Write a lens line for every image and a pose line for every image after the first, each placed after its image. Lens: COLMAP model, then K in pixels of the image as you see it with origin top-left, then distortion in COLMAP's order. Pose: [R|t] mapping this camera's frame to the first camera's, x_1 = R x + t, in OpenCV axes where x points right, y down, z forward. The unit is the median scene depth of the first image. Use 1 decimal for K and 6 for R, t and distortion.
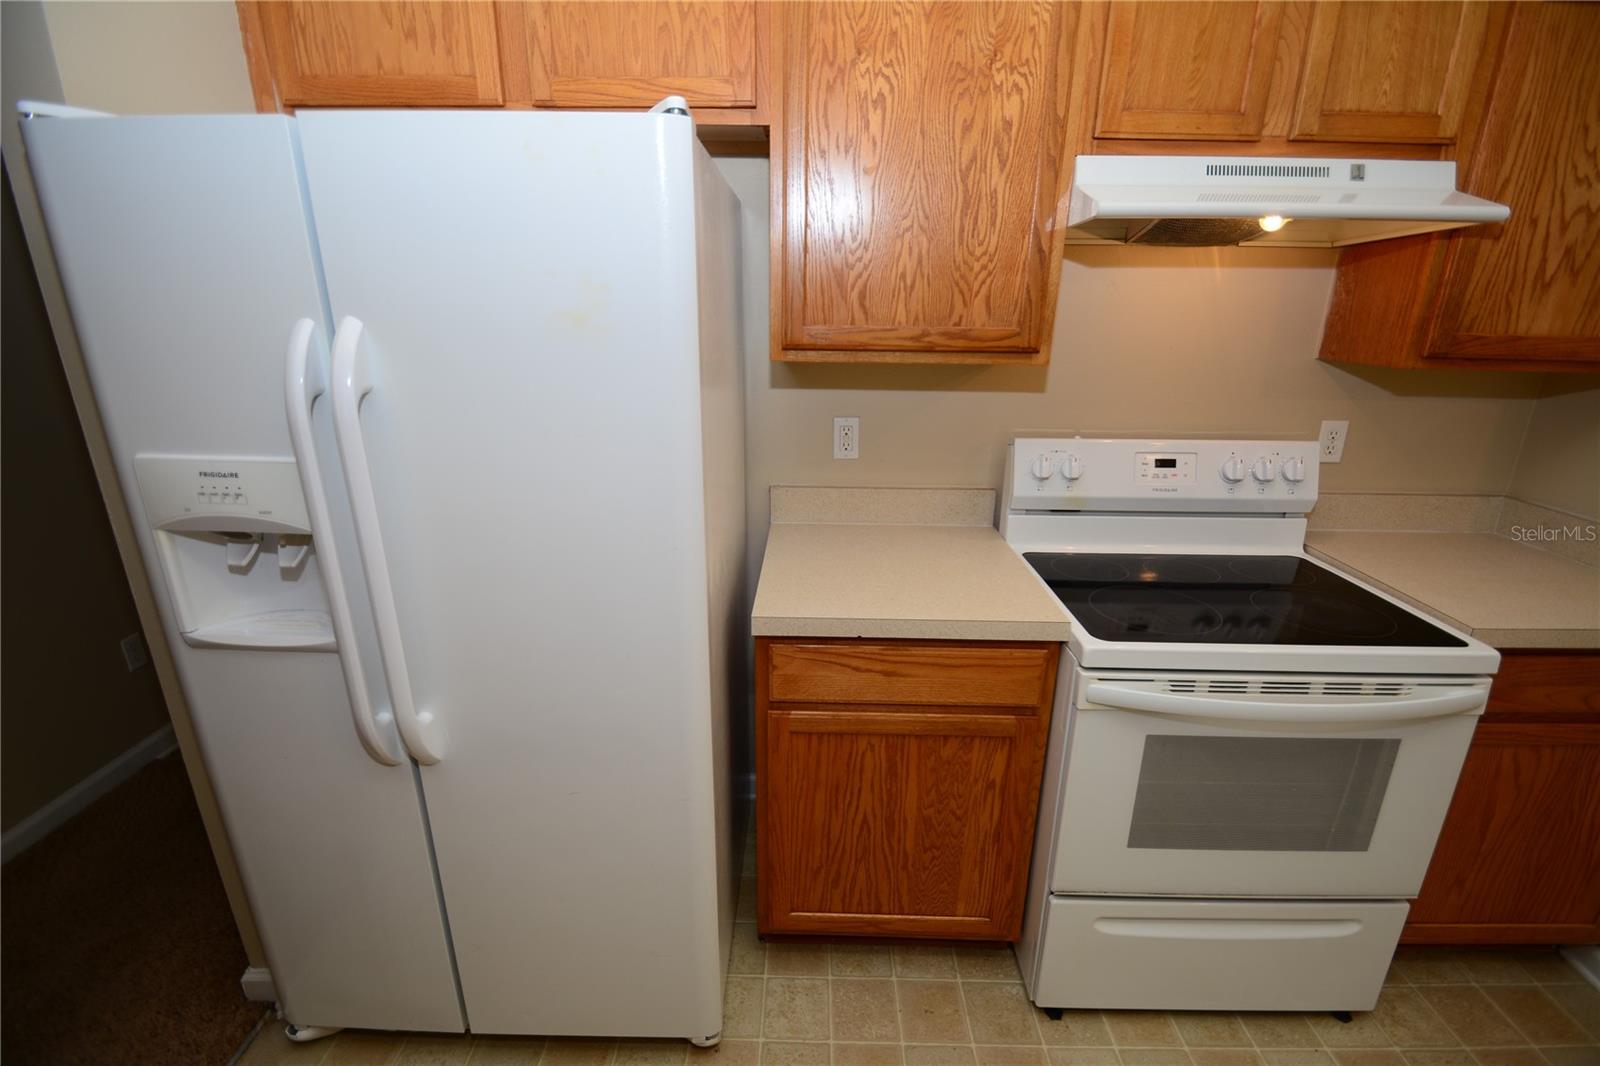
lens RADIAL K [[707.8, 0, 808.6], [0, 707.8, 539.8], [0, 0, 1]] dist [0.000379, -0.006555]
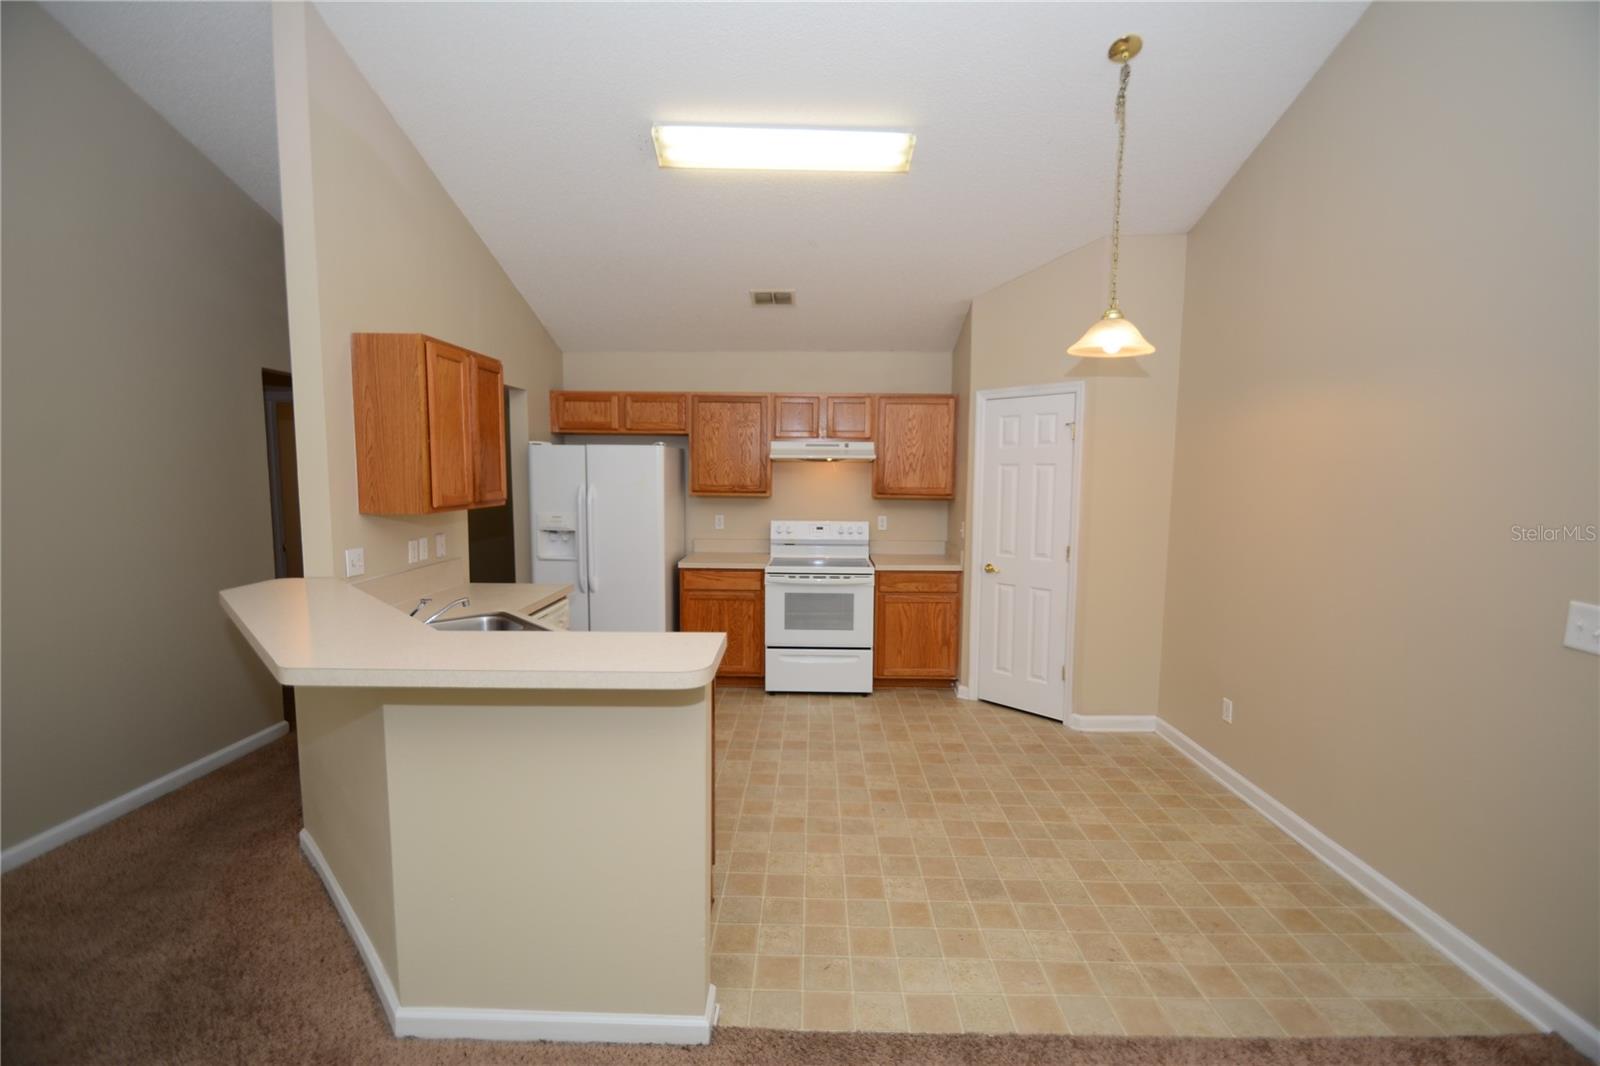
lens RADIAL K [[707.8, 0, 808.6], [0, 707.8, 539.8], [0, 0, 1]] dist [0.000379, -0.006555]
pose [[0.999995, -0.002342, 0.002099, 0.555702], [0.002743, 0.976103, -0.217292, 0.754978], [-0.001540, 0.217296, 0.976104, -2.469879]]
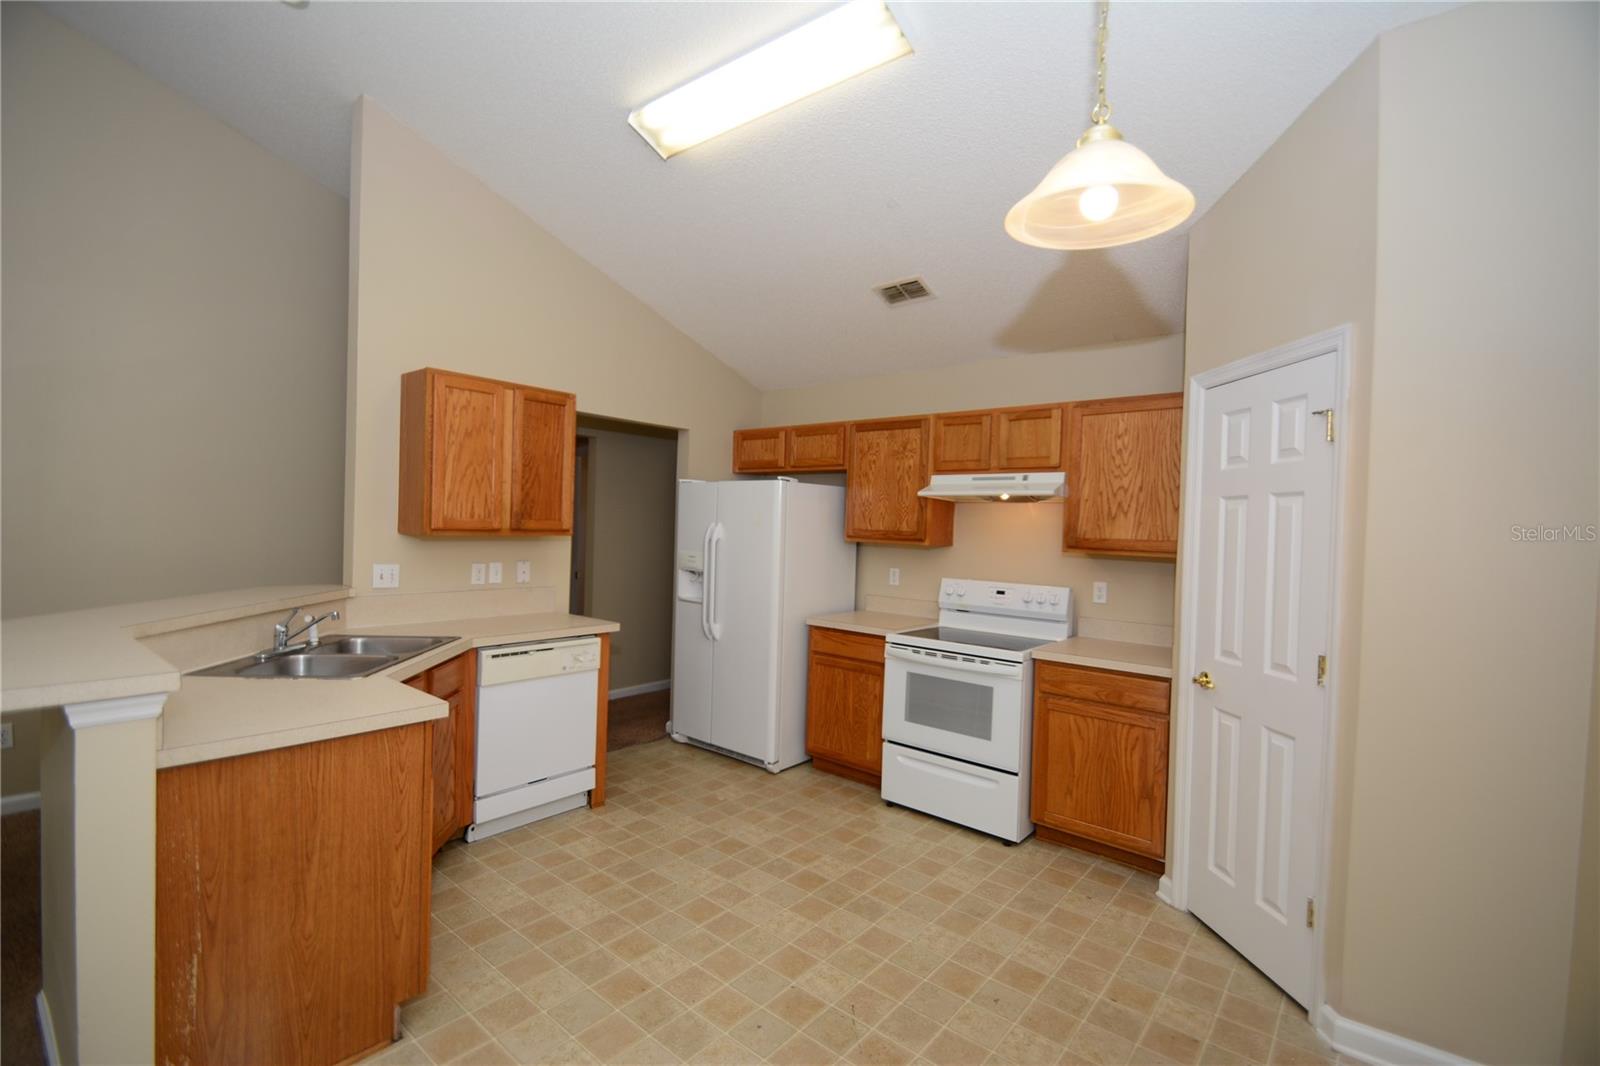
lens RADIAL K [[712.2, 0, 798.4], [0, 712.2, 536.4], [0, 0, 1]] dist [0.001396, -0.000484]
pose [[0.775422, 0.023262, -0.631014, 1.765206], [-0.218897, 0.947256, -0.234072, 0.485713], [0.592287, 0.319632, 0.739615, -1.373202]]
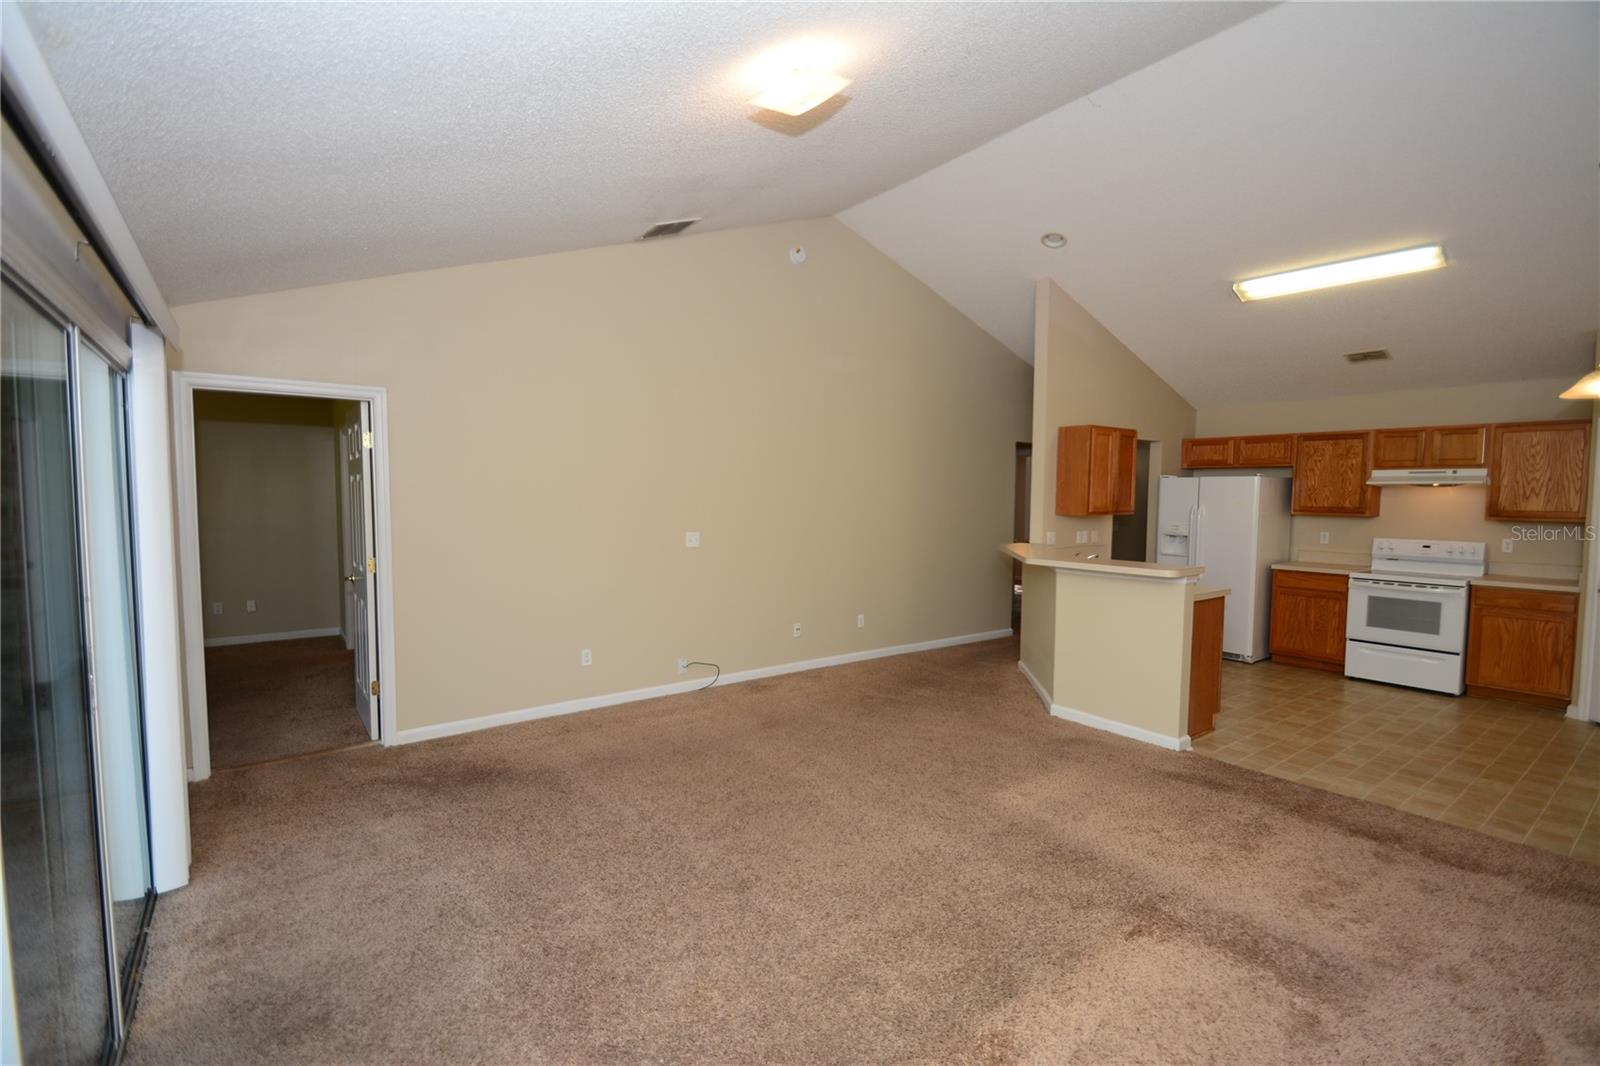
lens RADIAL K [[736.5, 0, 774.8], [0, 736.5, 538.4], [0, 0, 1]] dist [0.000348, -0.012817]
pose [[0.601585, 0.041851, -0.797712, 1.758423], [-0.250152, 0.958267, -0.138374, 1.394403], [0.758630, 0.282793, 0.586948, -4.284787]]
